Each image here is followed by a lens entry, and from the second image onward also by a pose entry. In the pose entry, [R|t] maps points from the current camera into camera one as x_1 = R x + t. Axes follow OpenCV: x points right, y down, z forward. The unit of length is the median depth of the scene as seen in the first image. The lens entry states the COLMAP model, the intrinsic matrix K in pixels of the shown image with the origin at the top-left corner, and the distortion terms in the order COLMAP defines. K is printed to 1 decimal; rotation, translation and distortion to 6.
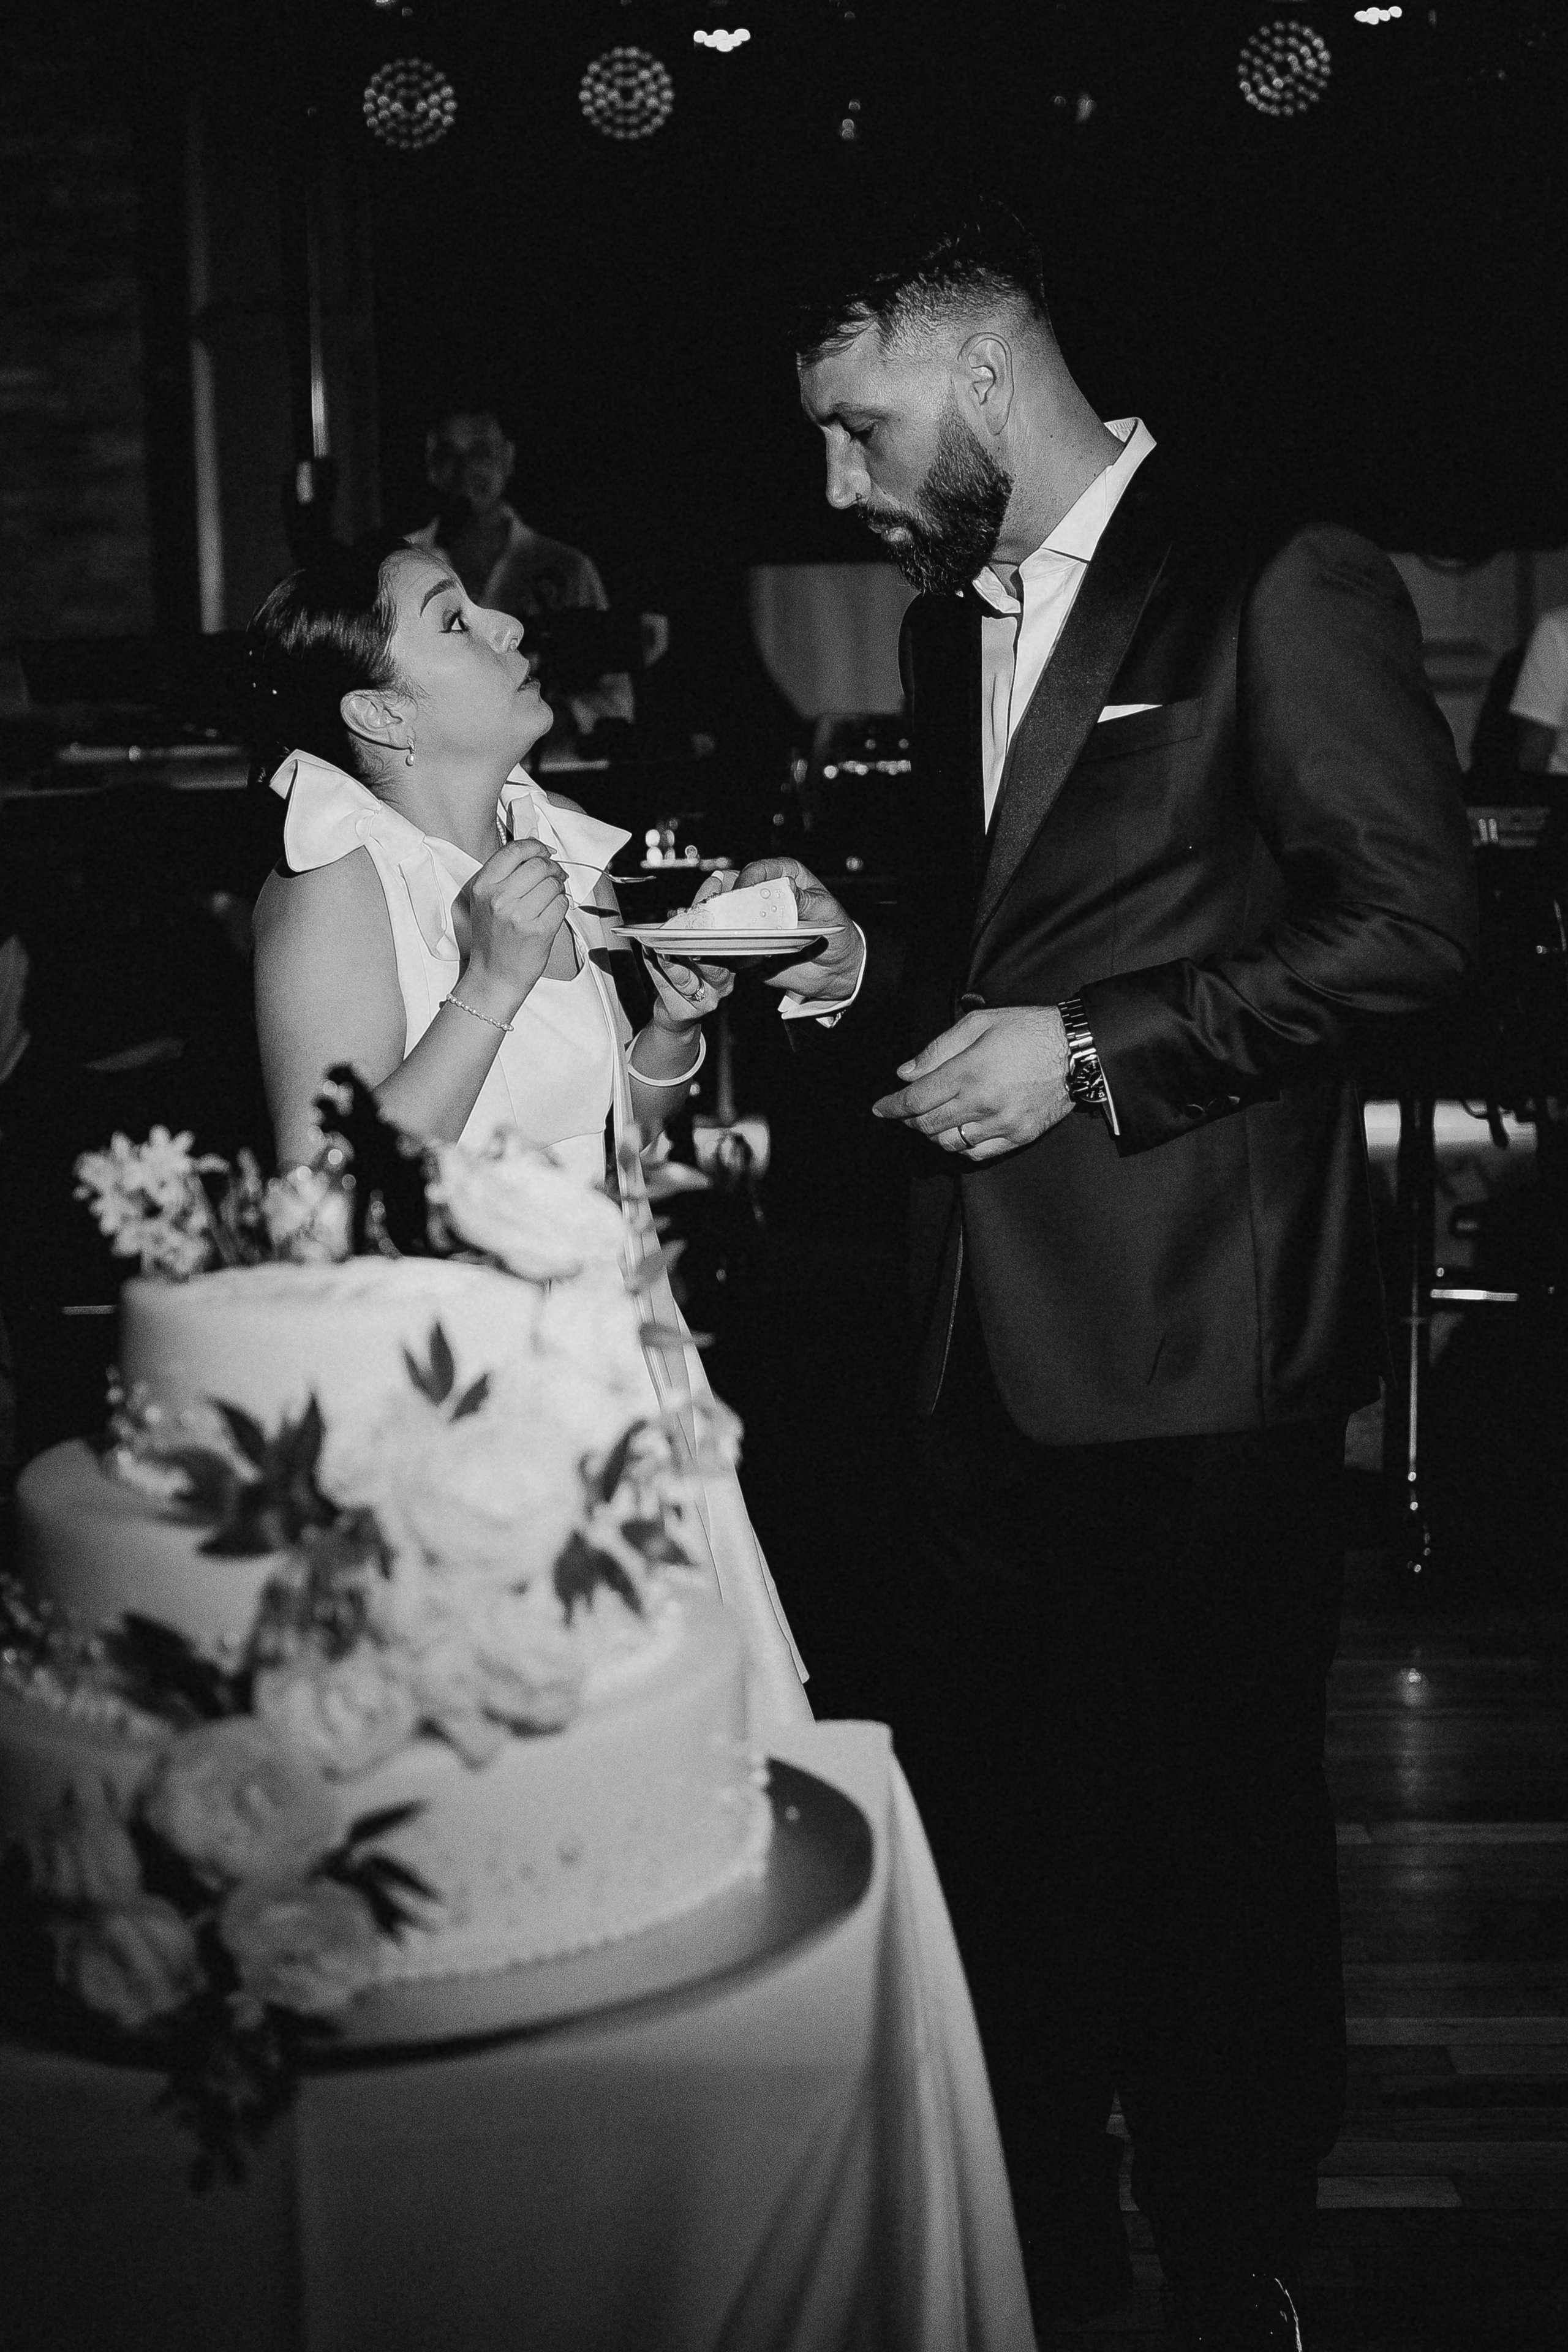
lens RADIAL K [[3512.6, 0, 784.0], [0, 3512.6, 1176.0], [0, 0, 1]] dist [0.006646, 0.007728]
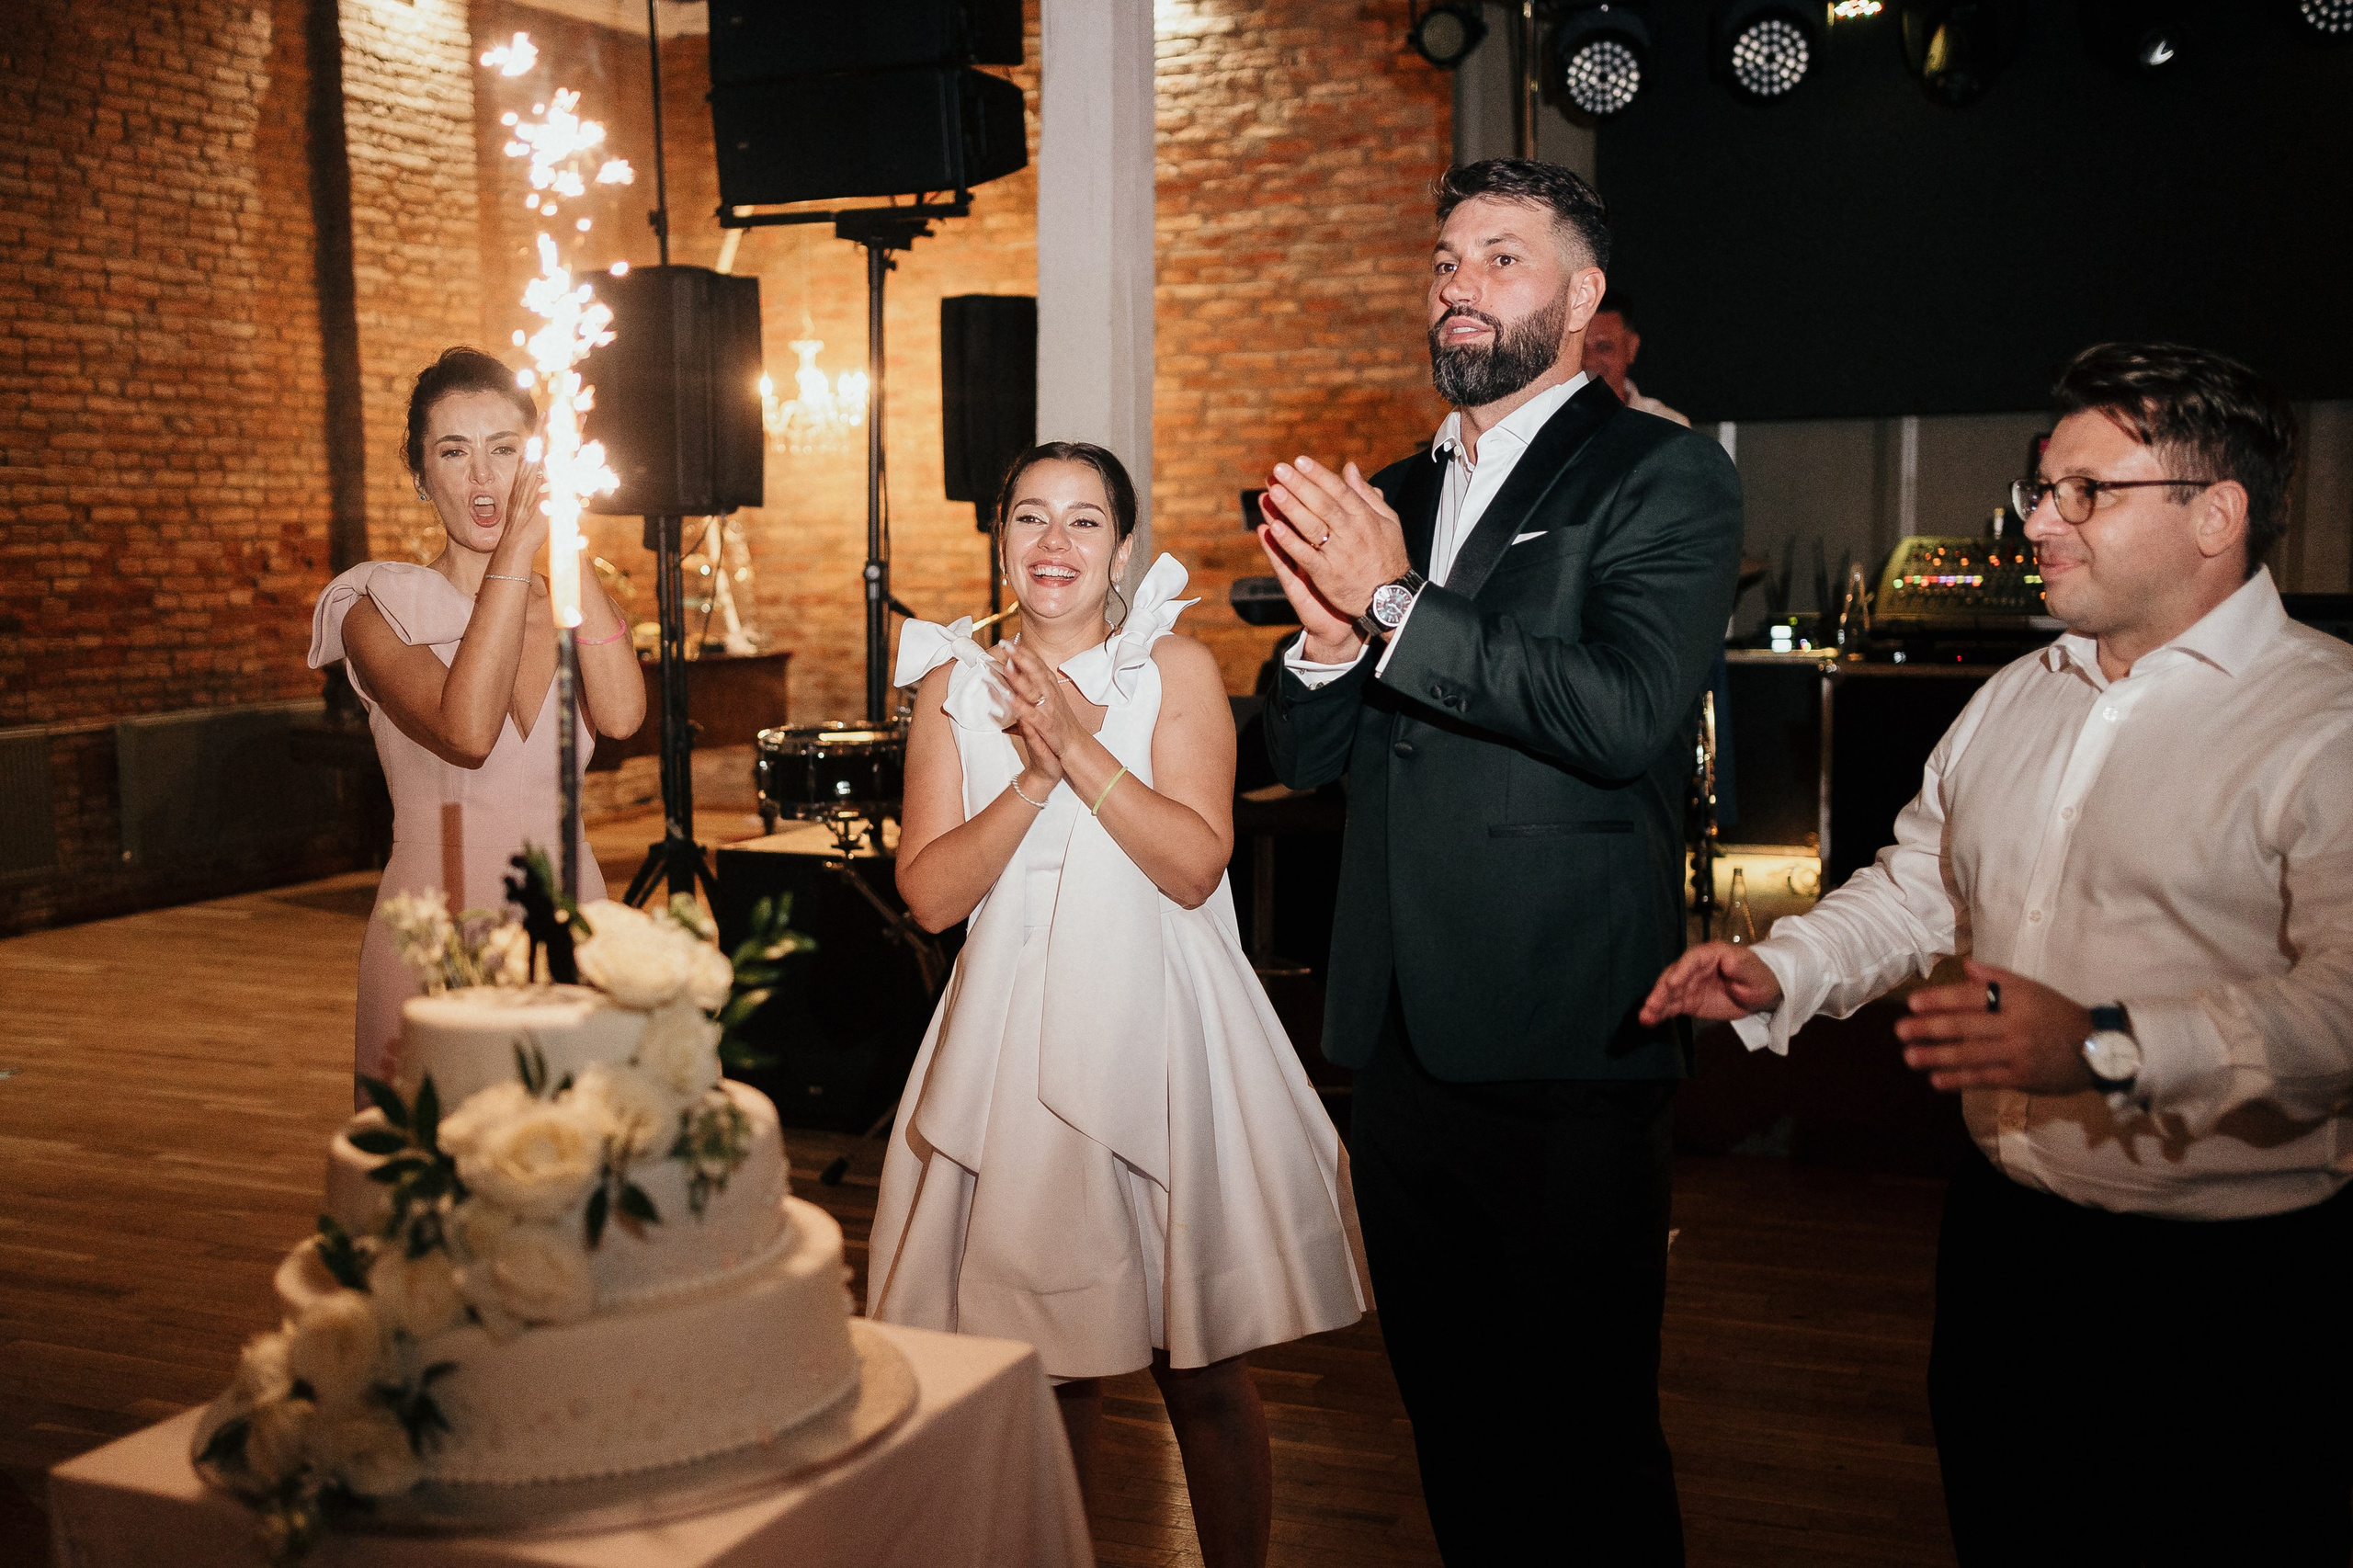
lens RADIAL K [[2561.9, 0, 1006.6], [0, 2561.9, 897.0], [0, 0, 1]] dist [0.004217, 0.070980]
pose [[0.925788, 0.056358, -0.373820, 0.482557], [-0.051007, 0.998405, 0.024199, -0.051419], [0.374587, -0.003336, 0.927186, 0.092725]]
